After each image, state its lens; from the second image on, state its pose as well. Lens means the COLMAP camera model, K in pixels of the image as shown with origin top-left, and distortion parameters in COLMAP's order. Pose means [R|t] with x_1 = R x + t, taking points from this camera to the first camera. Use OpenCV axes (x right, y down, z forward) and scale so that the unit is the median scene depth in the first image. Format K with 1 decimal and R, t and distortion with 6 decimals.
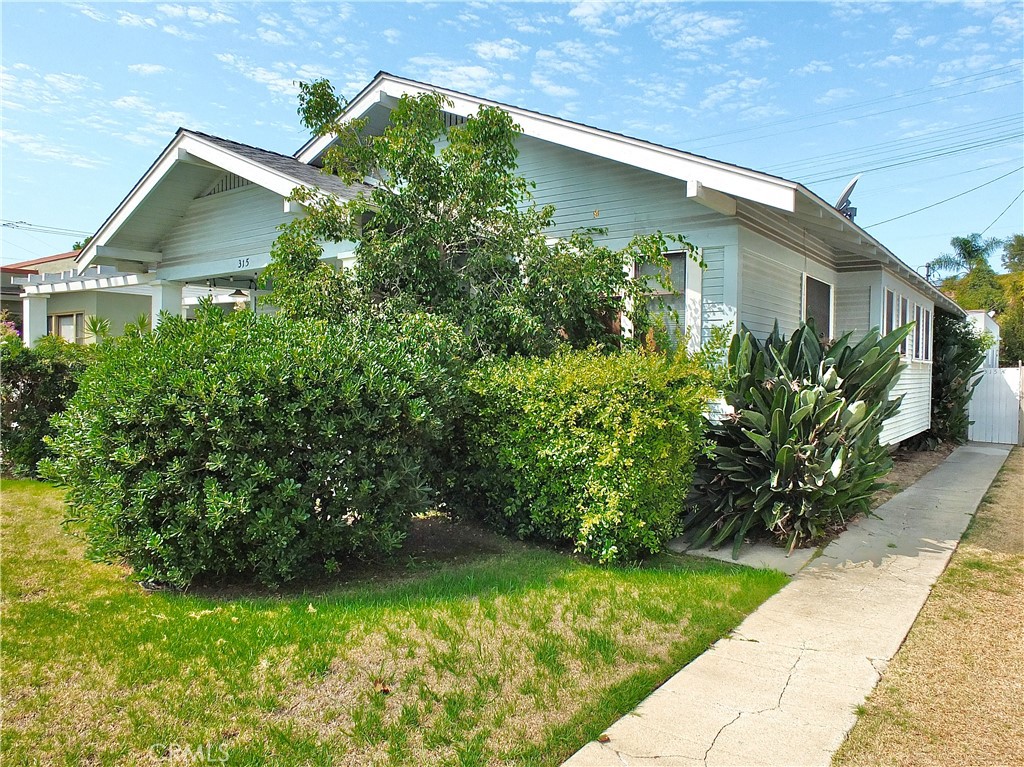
lens RADIAL K [[733.1, 0, 524.6], [0, 733.1, 386.5], [0, 0, 1]] dist [0.006760, 0.005582]
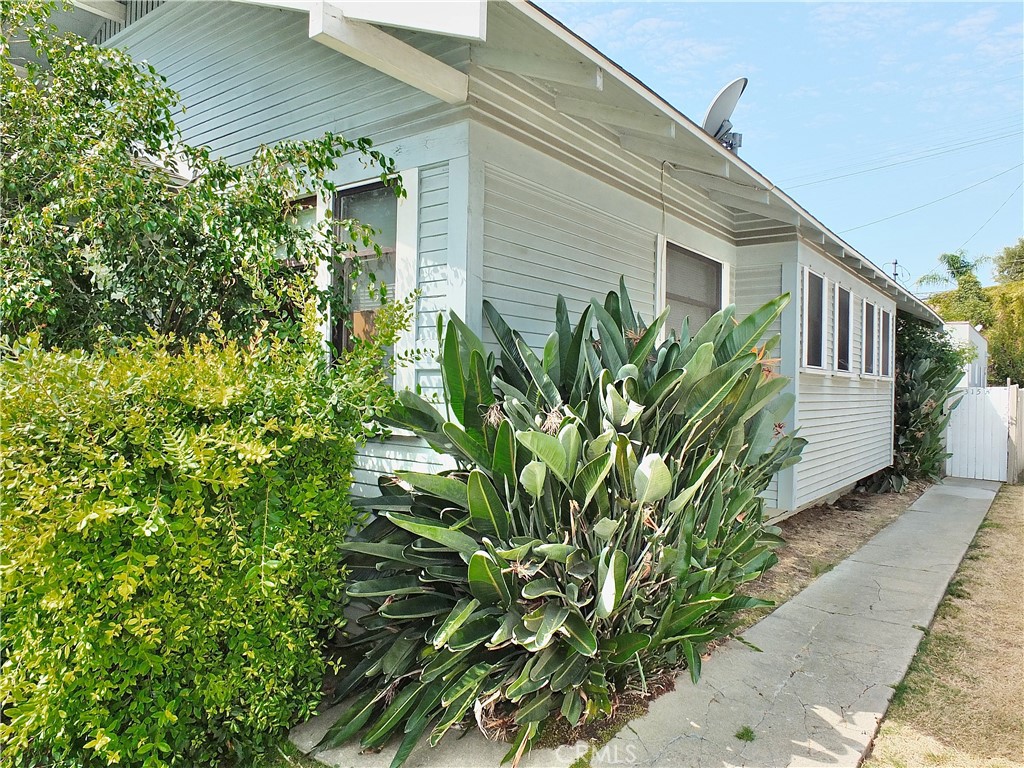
lens RADIAL K [[705.7, 0, 510.1], [0, 705.7, 379.1], [0, 0, 1]] dist [-0.022653, 0.000031]
pose [[0.999460, 0.004468, -0.032568, 0.153775], [-0.005580, 0.999401, -0.034141, -0.004701], [0.032396, 0.034304, 0.998886, 0.220262]]
